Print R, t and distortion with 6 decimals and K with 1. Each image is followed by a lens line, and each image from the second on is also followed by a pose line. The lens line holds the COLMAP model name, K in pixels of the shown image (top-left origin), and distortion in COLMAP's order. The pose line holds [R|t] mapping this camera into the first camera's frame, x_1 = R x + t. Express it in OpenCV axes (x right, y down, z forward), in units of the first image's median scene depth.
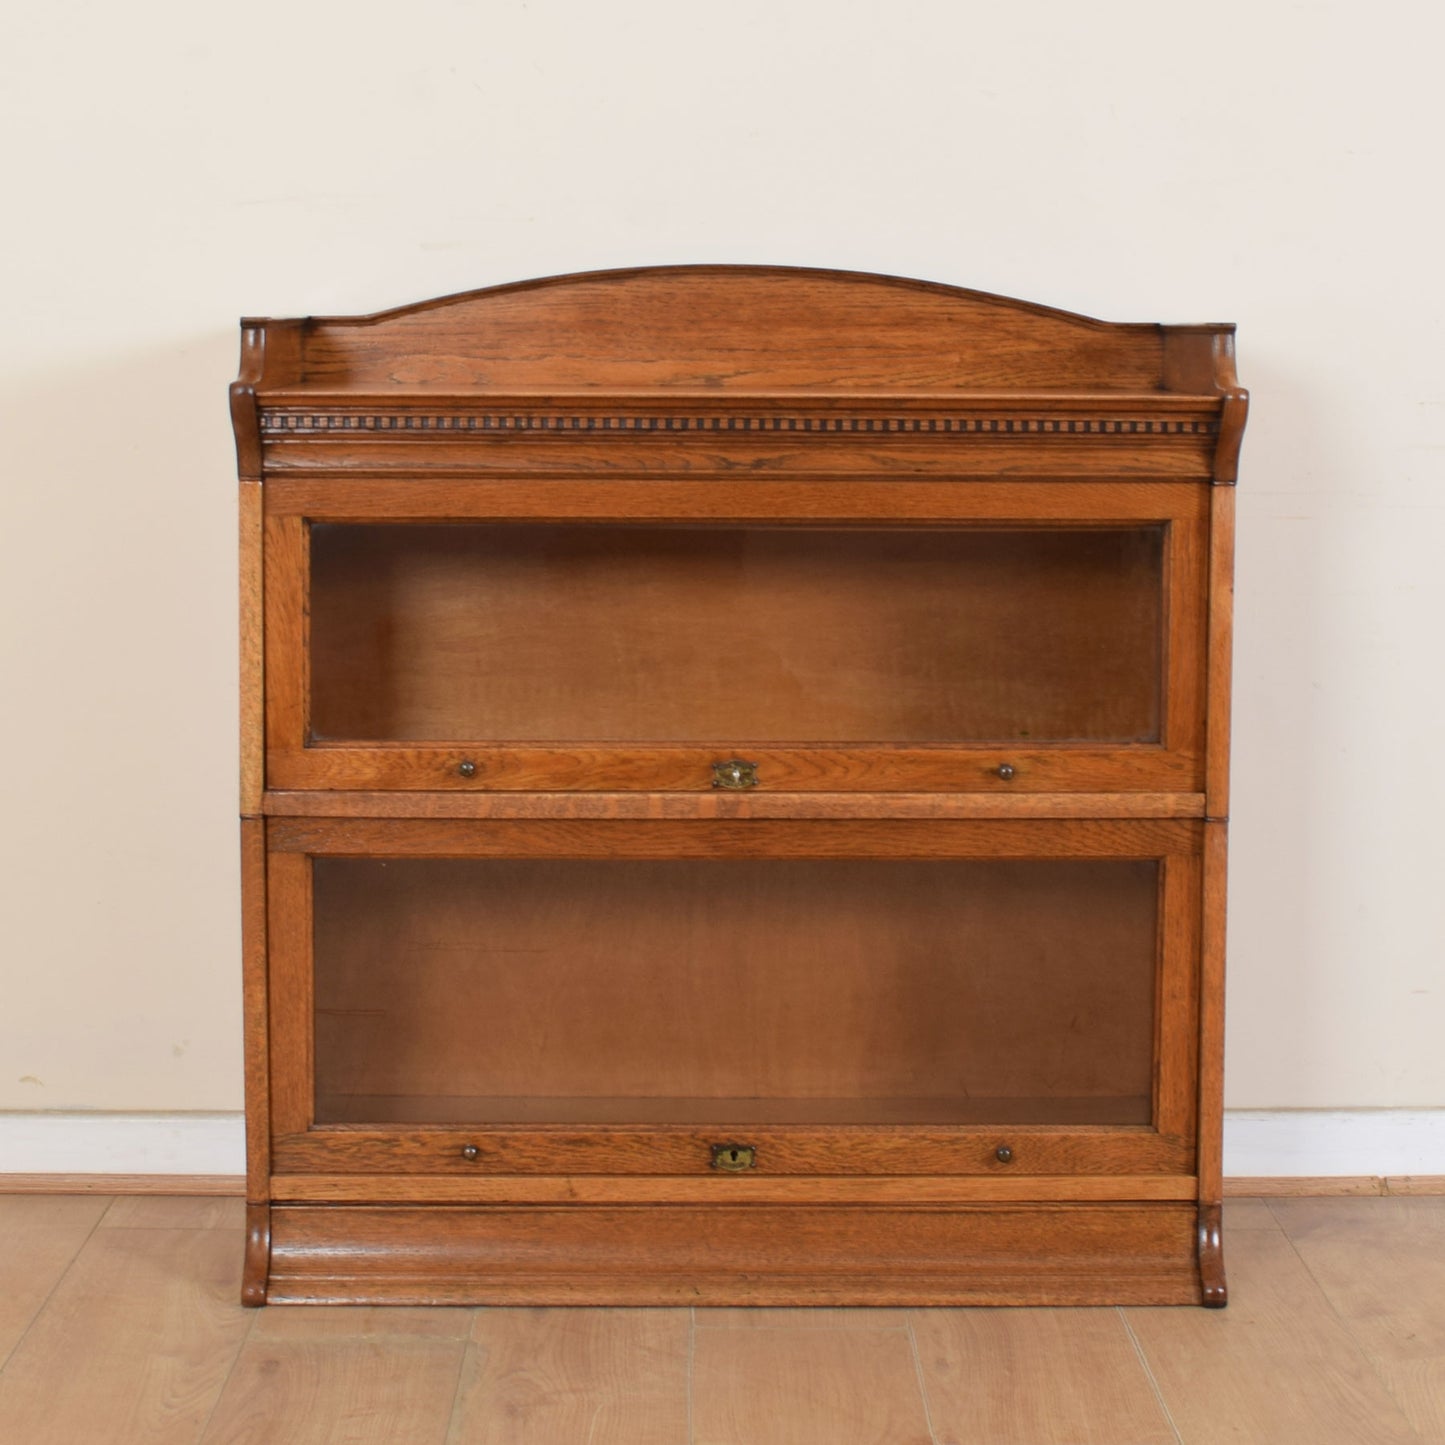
lens RADIAL K [[3085.6, 0, 688.4], [0, 3085.6, 631.7], [0, 0, 1]] dist [-0.080024, -0.096412]
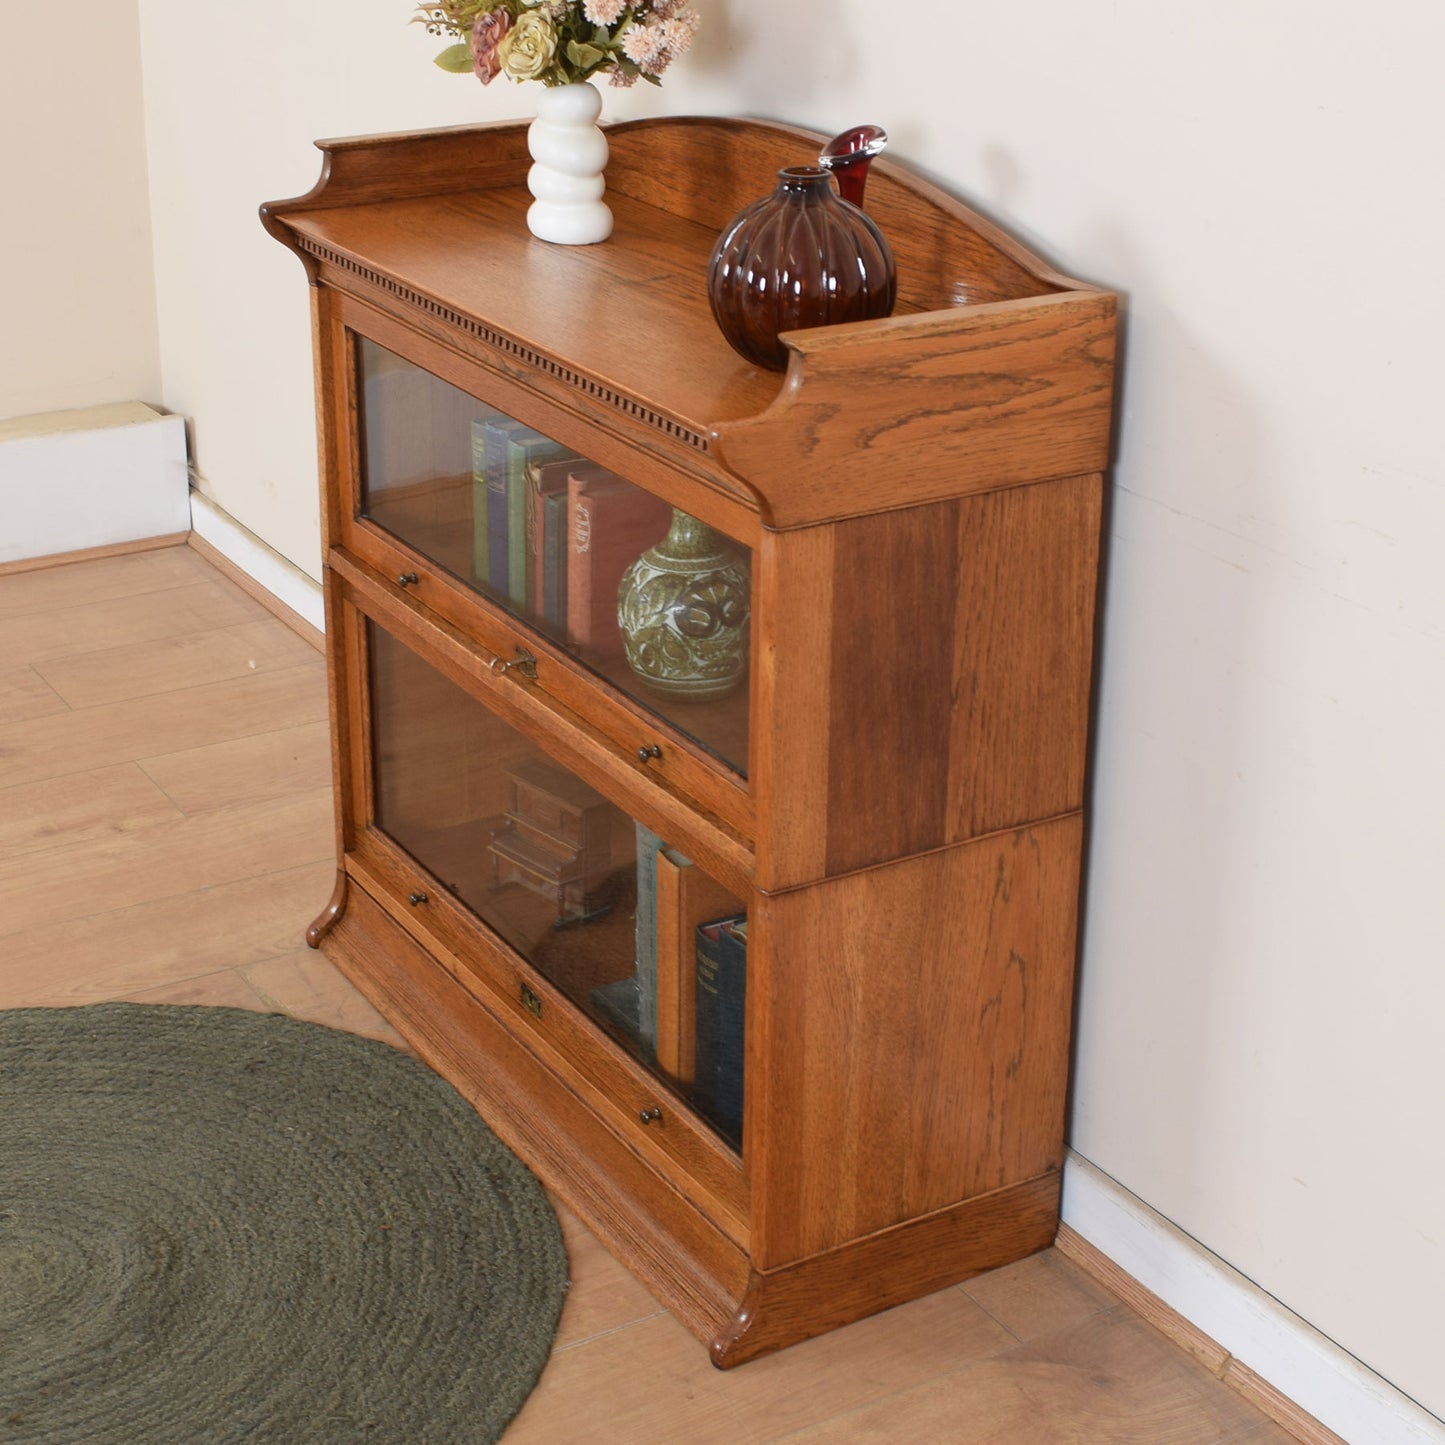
lens RADIAL K [[2600.3, 0, 739.3], [0, 2600.3, 637.5], [0, 0, 1]] dist [-0.078119, -0.156033]
pose [[0.521728, 0.314584, -0.792993, 0.723664], [-0.093258, 0.944989, 0.313525, -0.235341], [0.847999, -0.089622, 0.522365, 0.606299]]
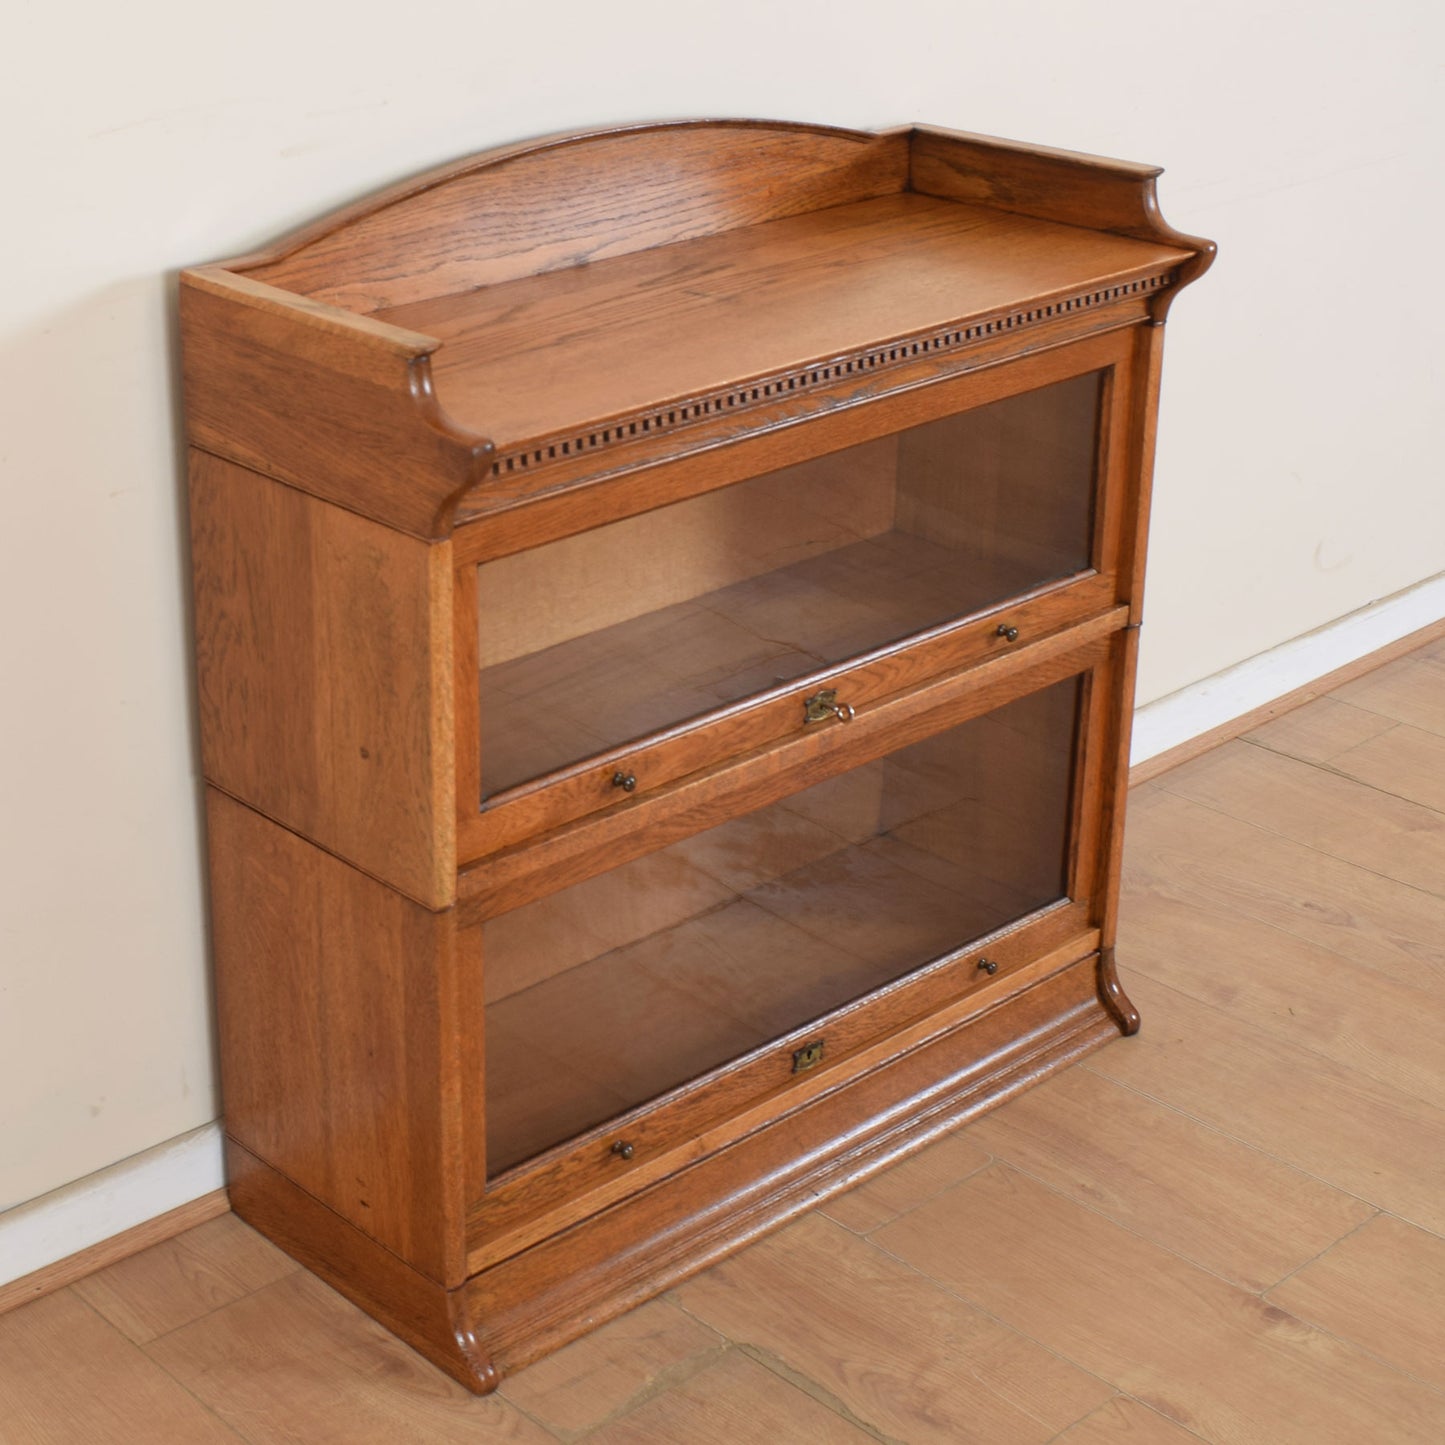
lens RADIAL K [[2635.8, 0, 402.4], [0, 2635.8, 617.3], [0, 0, 1]] dist [-0.095737, 0.008922]
pose [[0.780621, -0.252779, 0.571606, -0.545708], [0.089170, 0.950251, 0.298450, -0.235195], [-0.618611, -0.182006, 0.764326, 0.452231]]
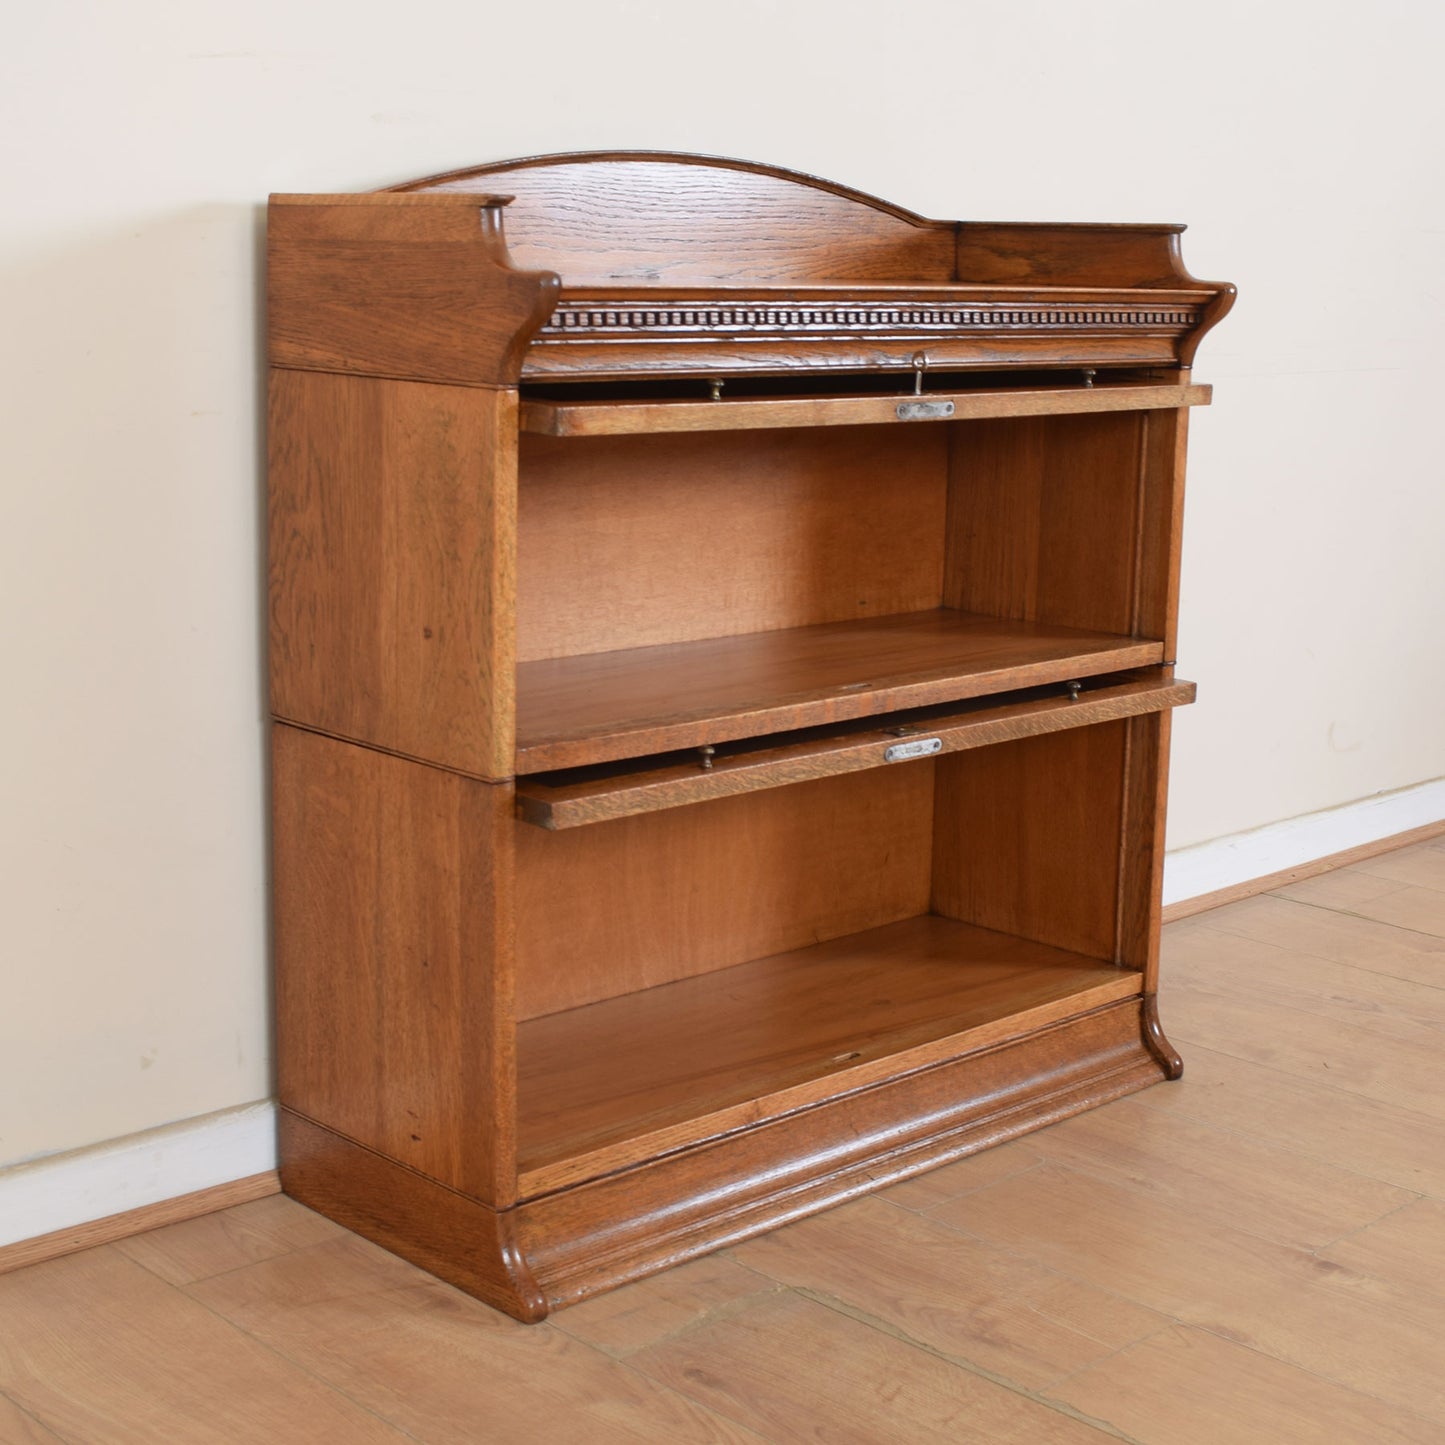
lens RADIAL K [[2359.3, 0, 722.5], [0, 2359.3, 722.5], [0, 0, 1]] dist [-0.078113, -0.098493]
pose [[0.726458, -0.124883, 0.675769, -0.536220], [0.050113, 0.990358, 0.129148, -0.037939], [-0.685381, -0.059955, 0.725712, 0.471532]]
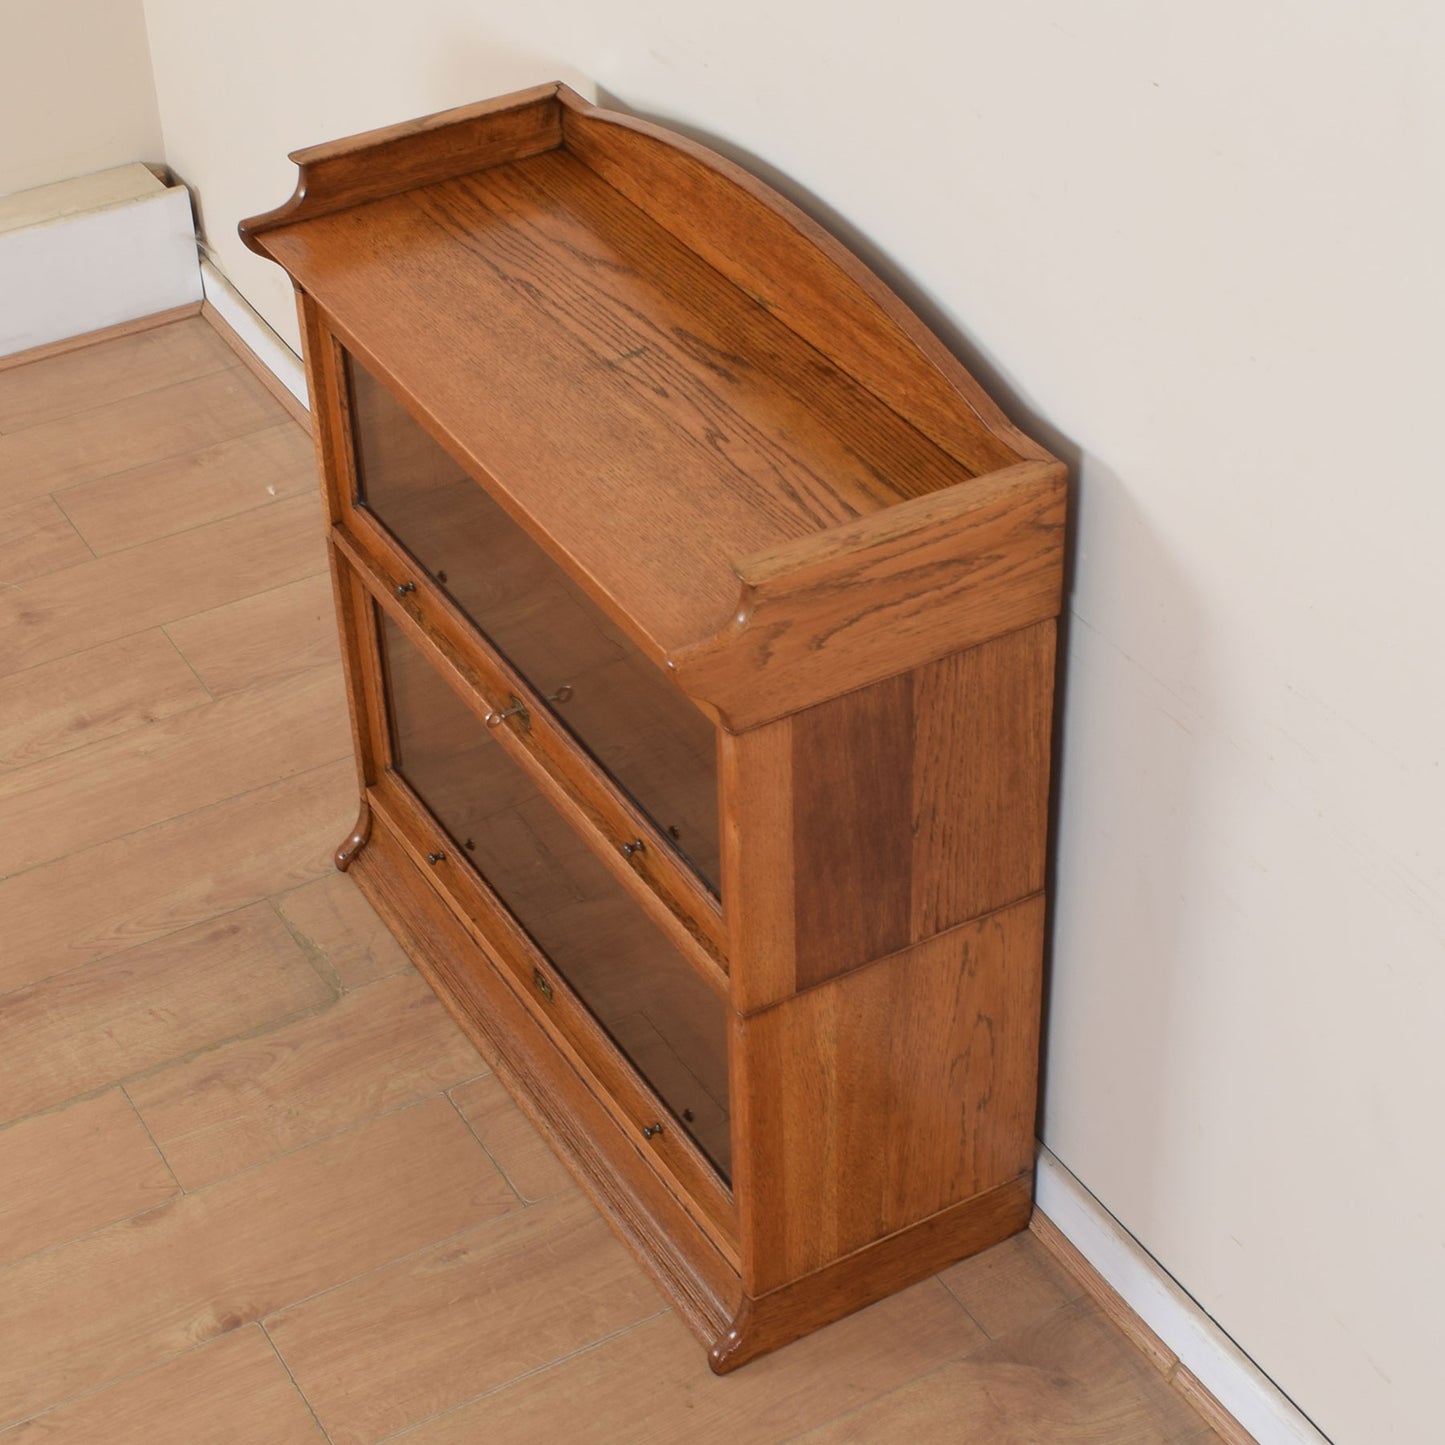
lens RADIAL K [[2810.6, 0, 757.5], [0, 2810.6, 665.1], [0, 0, 1]] dist [-0.069922, -0.218917]
pose [[0.507147, 0.493337, -0.706697, 0.725365], [-0.061114, 0.838488, 0.541482, -0.491170], [0.859690, -0.231422, 0.455387, 0.627406]]
